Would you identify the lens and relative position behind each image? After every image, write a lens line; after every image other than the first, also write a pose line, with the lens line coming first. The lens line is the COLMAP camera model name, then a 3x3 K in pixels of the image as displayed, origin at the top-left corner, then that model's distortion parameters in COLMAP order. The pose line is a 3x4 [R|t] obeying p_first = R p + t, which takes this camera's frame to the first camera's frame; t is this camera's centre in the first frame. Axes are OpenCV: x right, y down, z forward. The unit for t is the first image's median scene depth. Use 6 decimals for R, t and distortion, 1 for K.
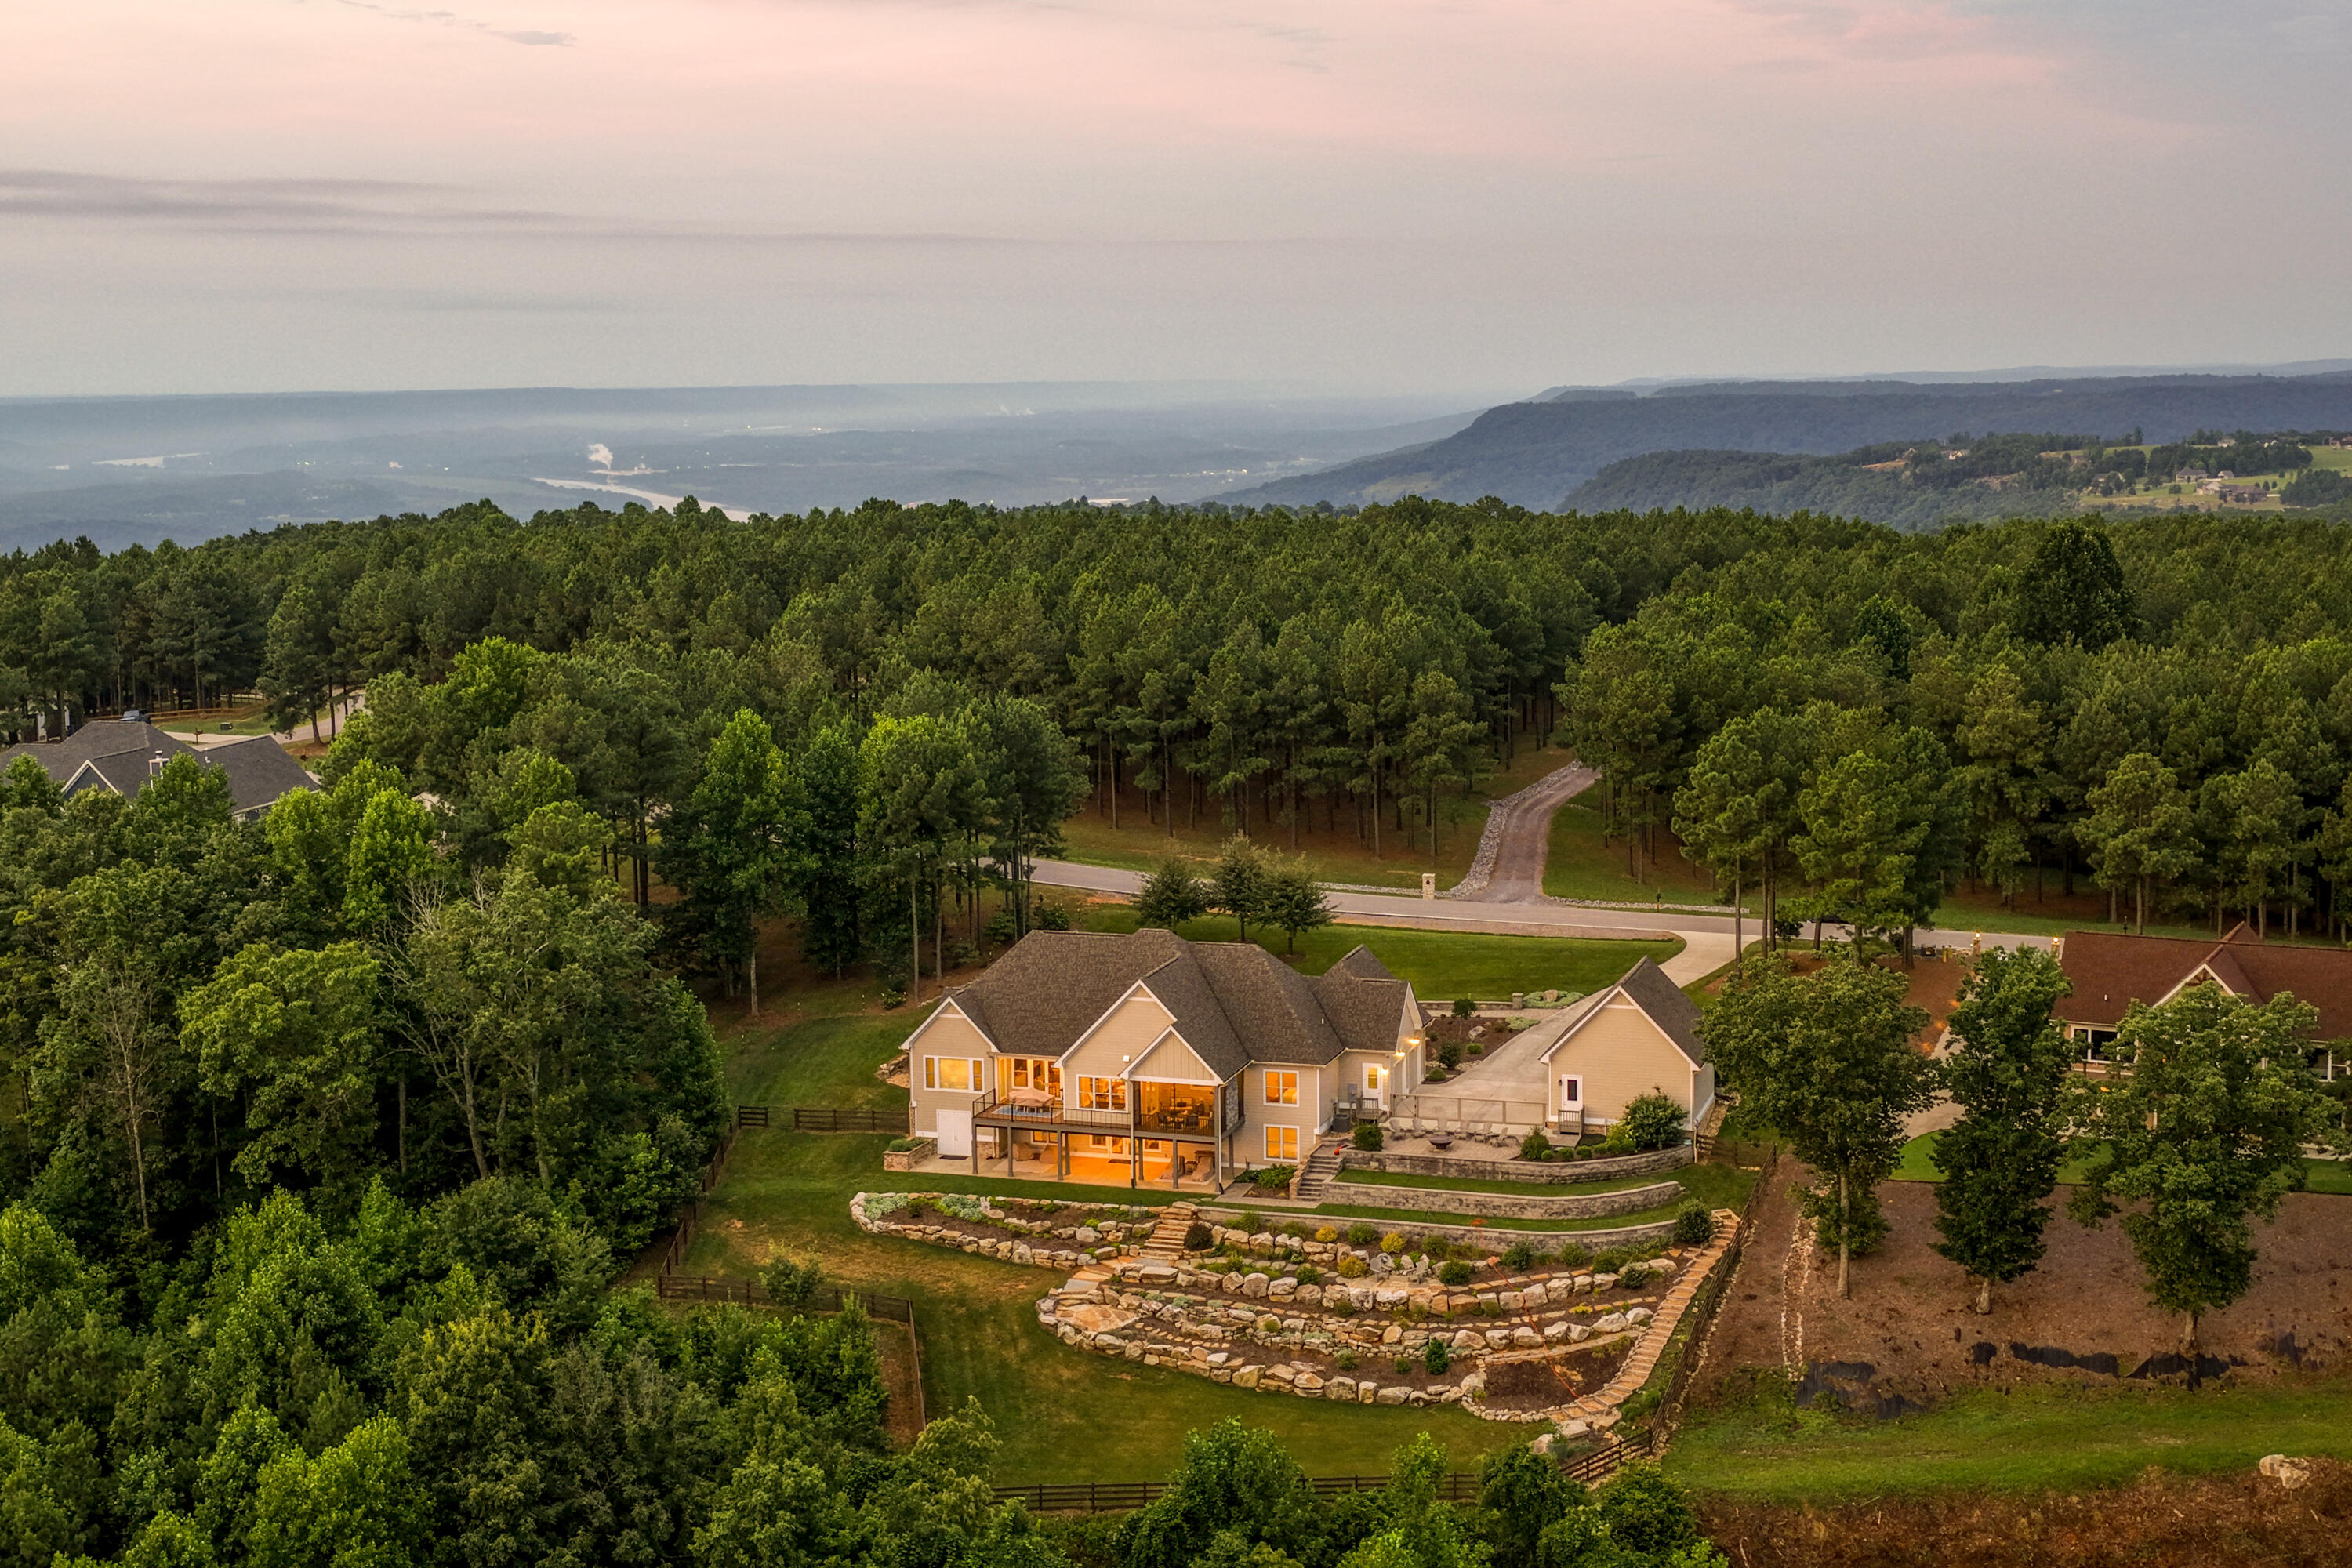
lens RADIAL K [[1983.3, 0, 1176.5], [0, 1983.3, 787.1], [0, 0, 1]] dist [-0.005768, 0.028001]
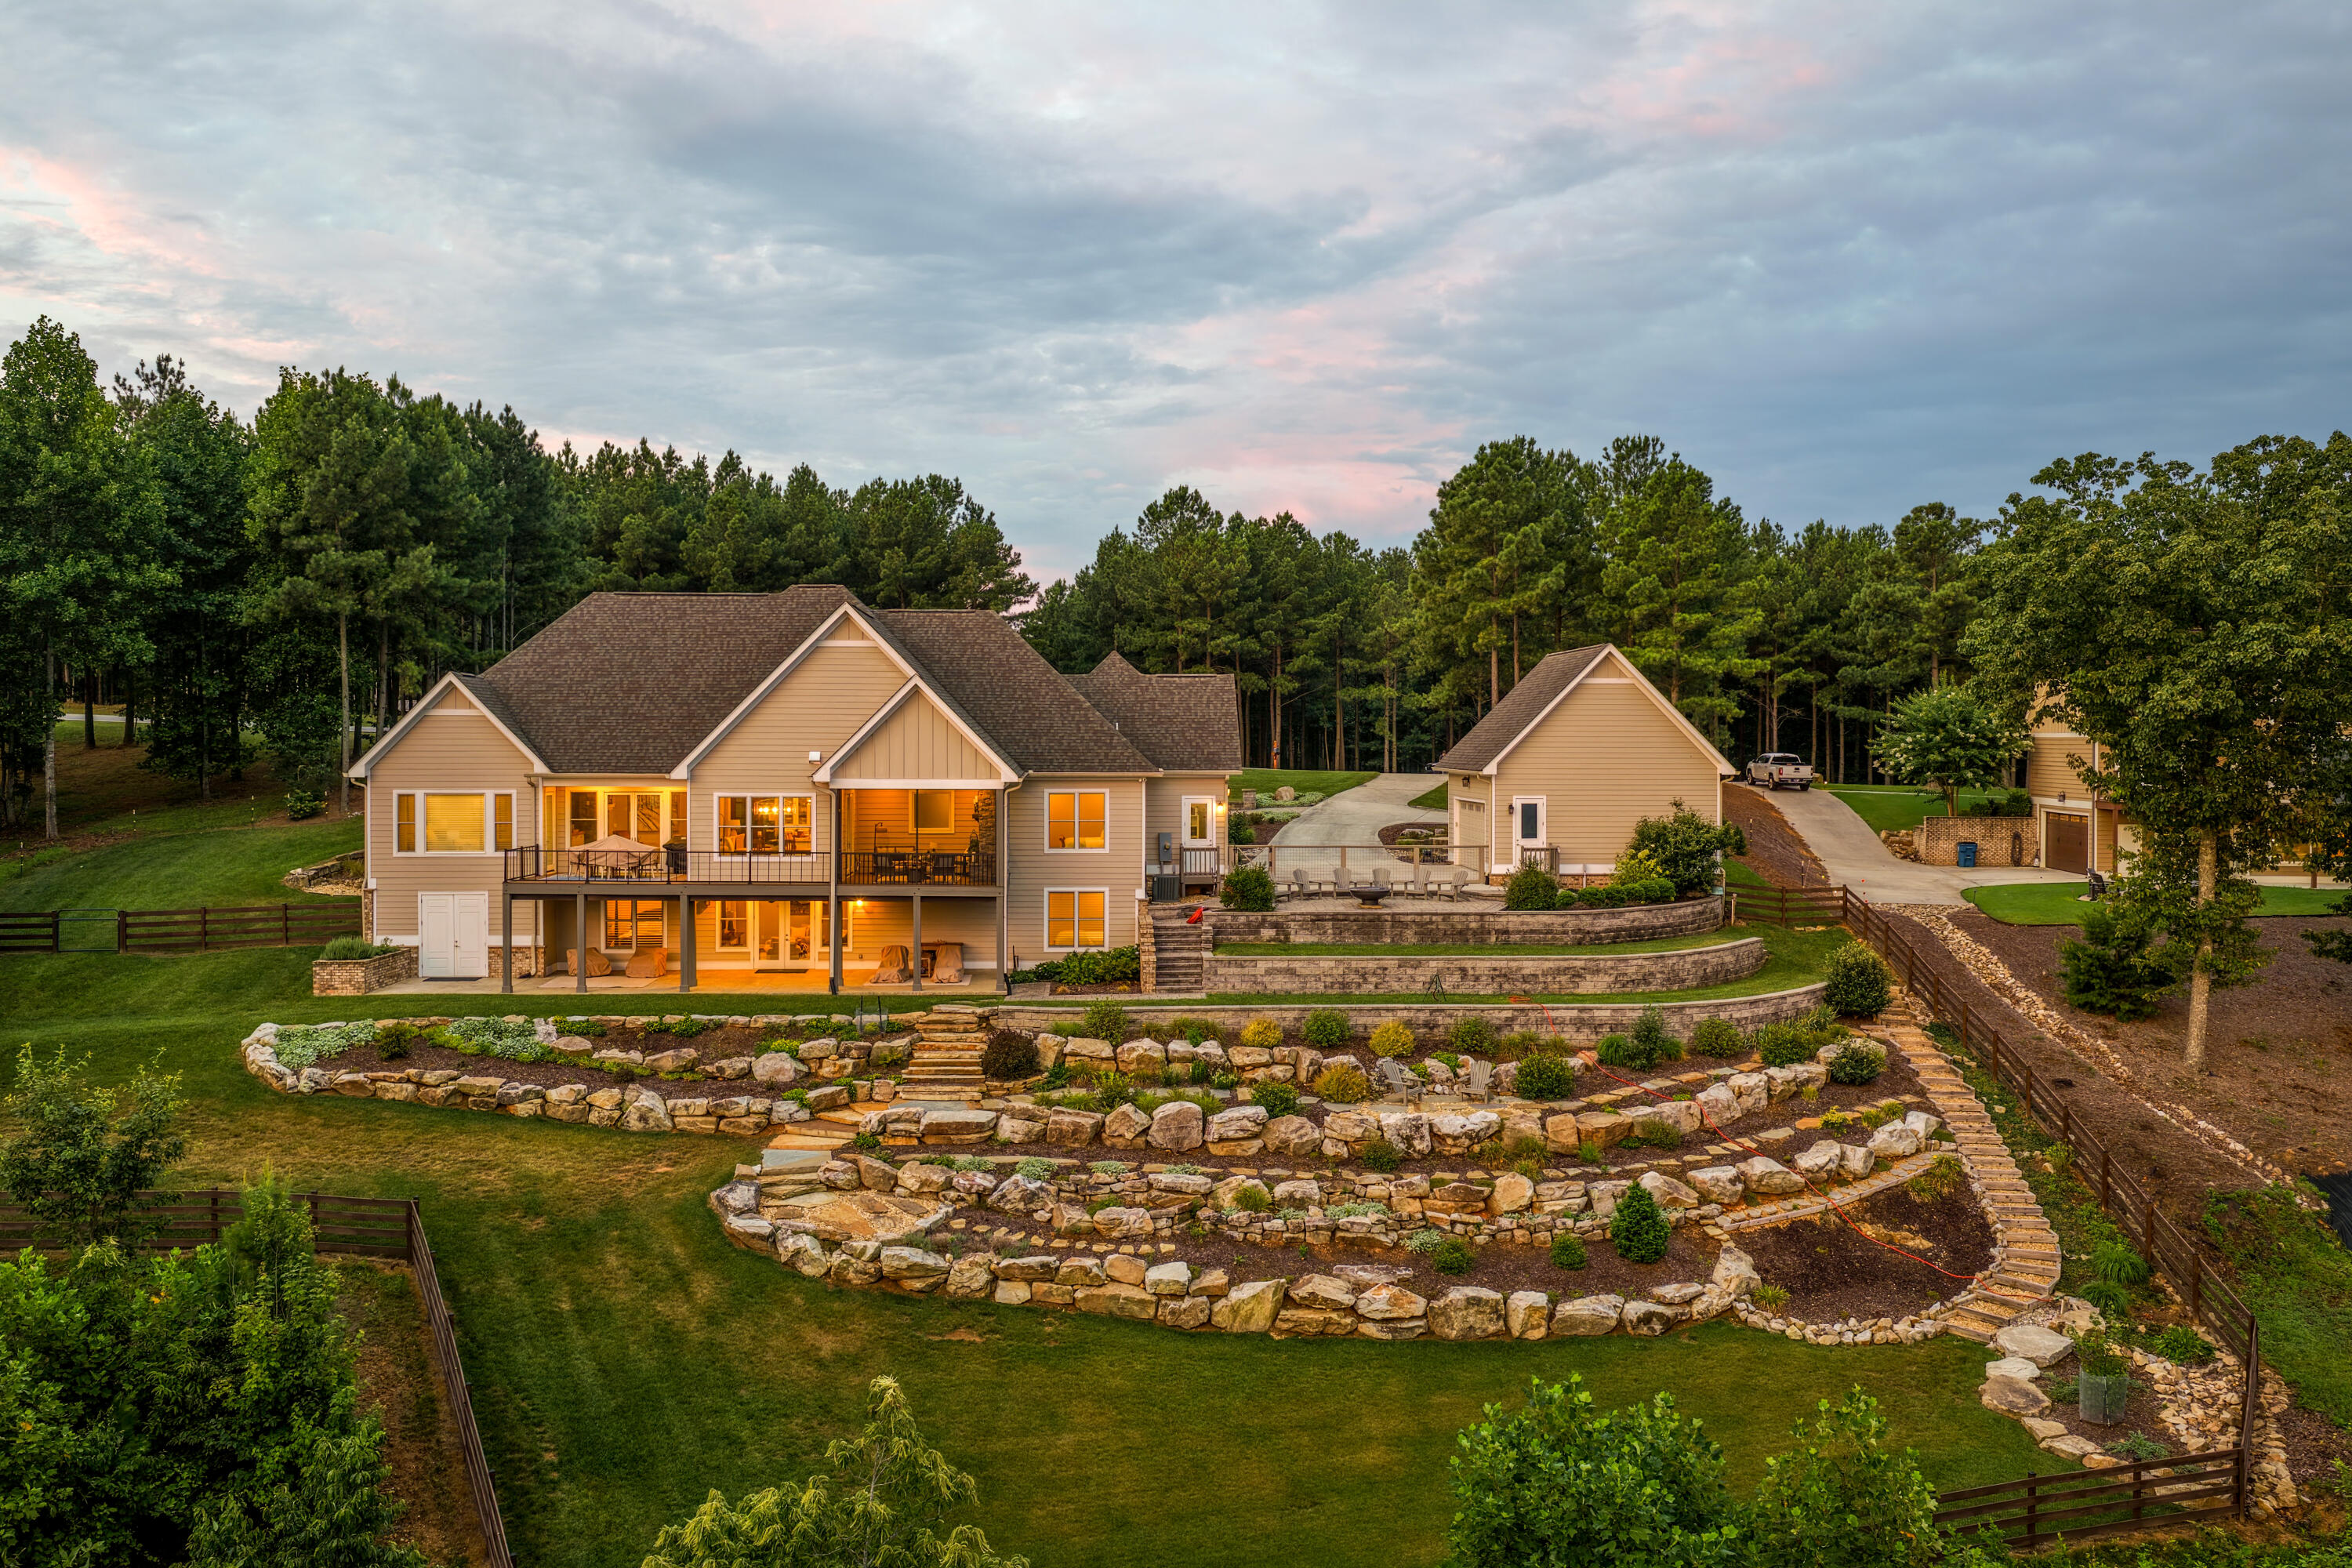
lens RADIAL K [[1897.4, 0, 1178.3], [0, 1897.4, 674.0], [0, 0, 1]] dist [-0.011299, 0.029951]
pose [[0.952289, 0.010789, 0.305006, -0.099253], [0.009822, 0.997774, -0.065960, 0.168082], [-0.305038, 0.065808, 0.950064, 0.542539]]
